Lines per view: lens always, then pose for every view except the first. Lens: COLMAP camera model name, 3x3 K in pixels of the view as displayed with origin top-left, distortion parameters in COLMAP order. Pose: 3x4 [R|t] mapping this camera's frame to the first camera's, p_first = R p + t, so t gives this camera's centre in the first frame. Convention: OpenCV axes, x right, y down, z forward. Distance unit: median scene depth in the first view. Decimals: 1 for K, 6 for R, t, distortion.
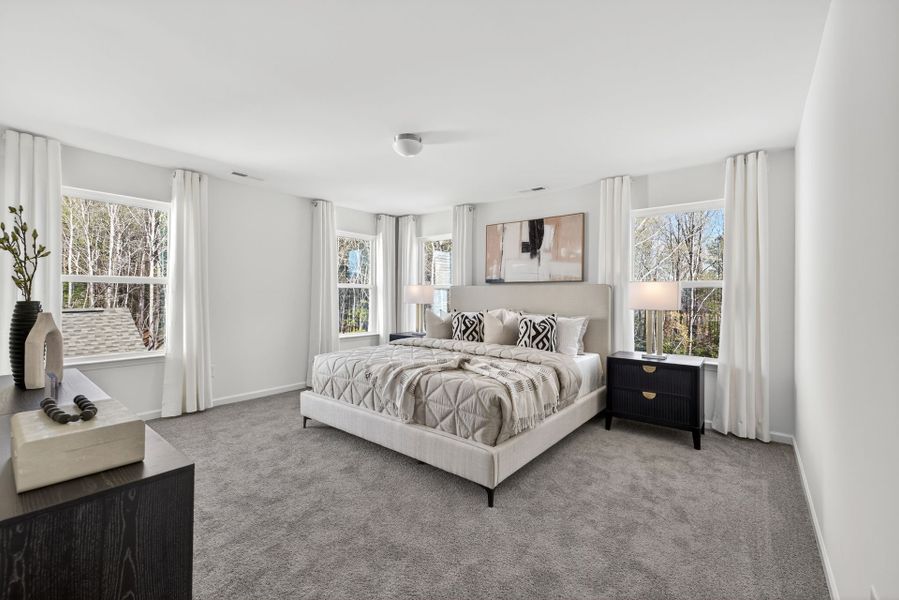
lens RADIAL K [[375.5, 0, 448.3], [0, 375.5, 296.2], [0, 0, 1]] dist [0.003641, 0.000262]
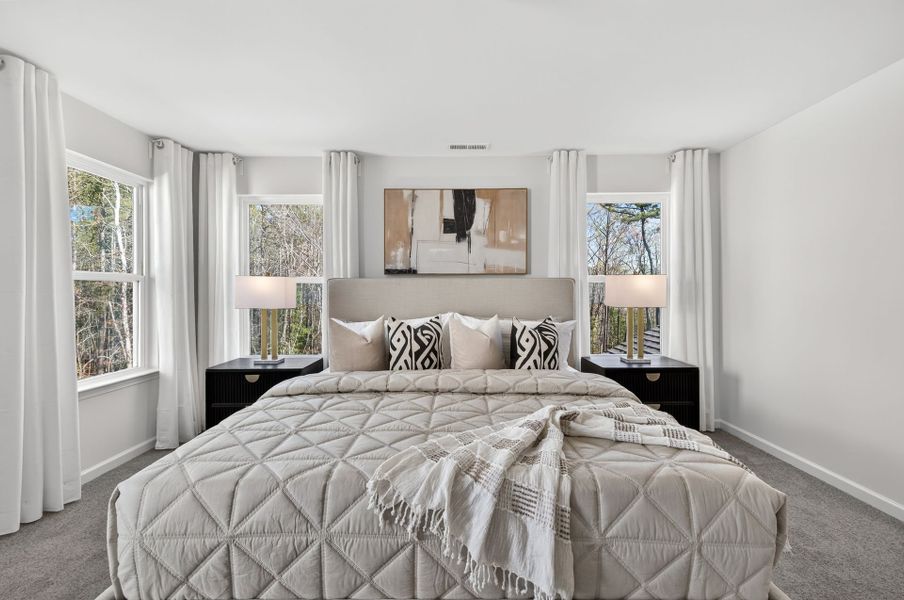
lens RADIAL K [[396.0, 0, 451.7], [0, 396.0, 280.7], [0, 0, 1]] dist [0.020750, 0.000016]
pose [[0.780287, 0.011927, 0.625308, -0.268054], [0.012787, 0.999305, -0.035017, 0.001312], [-0.625291, 0.035319, 0.779592, 0.414206]]
